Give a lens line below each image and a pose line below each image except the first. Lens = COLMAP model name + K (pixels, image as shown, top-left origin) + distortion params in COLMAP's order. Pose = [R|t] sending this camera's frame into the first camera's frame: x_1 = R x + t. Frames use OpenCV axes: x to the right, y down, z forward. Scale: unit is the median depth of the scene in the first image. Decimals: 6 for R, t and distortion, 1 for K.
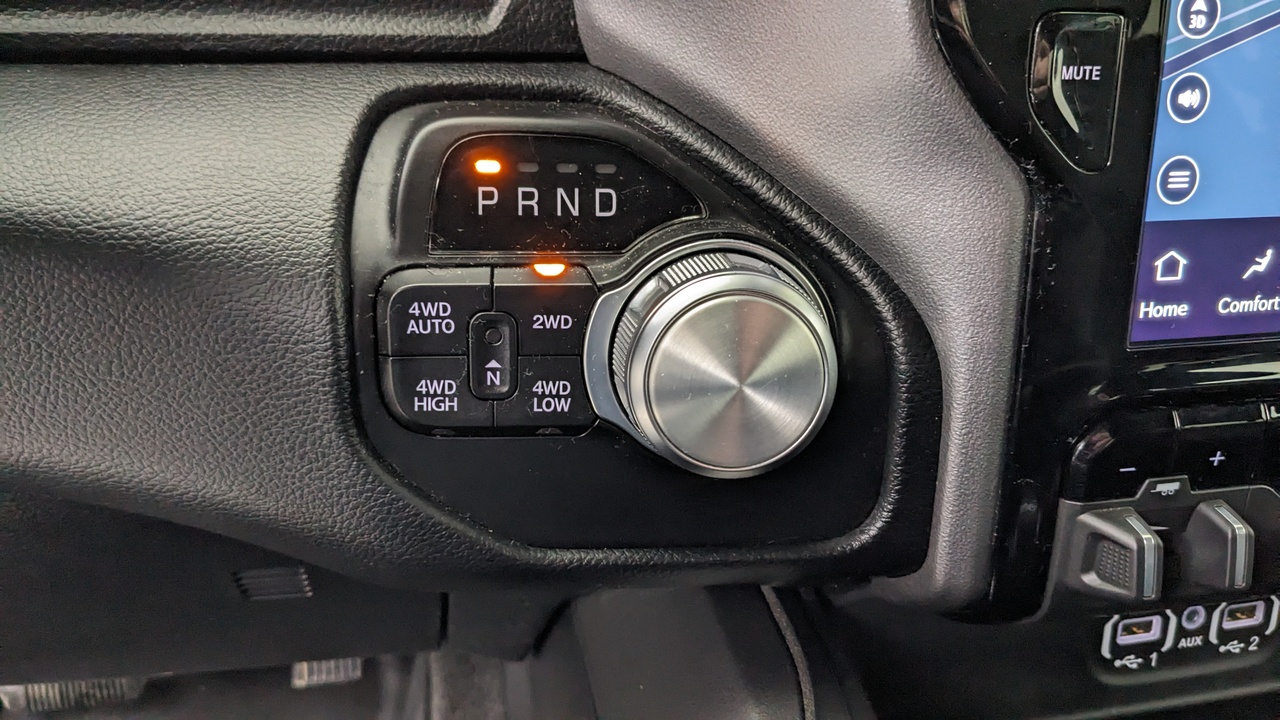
lens RADIAL K [[986.1, 0, 648.2], [0, 986.1, 353.7], [0, 0, 1]] dist [0.034168, -0.060915]
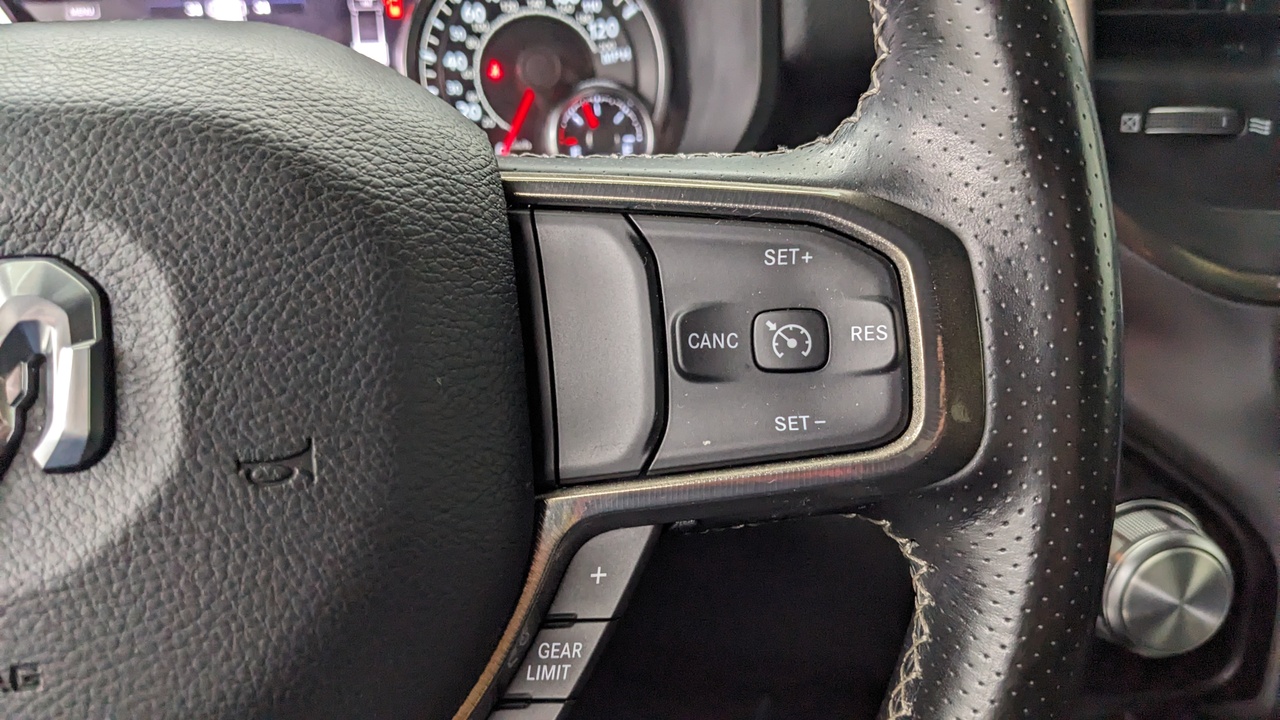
lens RADIAL K [[986.1, 0, 636.6], [0, 986.1, 368.0], [0, 0, 1]] dist [0.034168, -0.060915]
pose [[0.998698, -0.032692, -0.039170, -0.639019], [0.032054, 0.999345, -0.016802, -0.314237], [0.039694, 0.015525, 0.999091, -0.569045]]
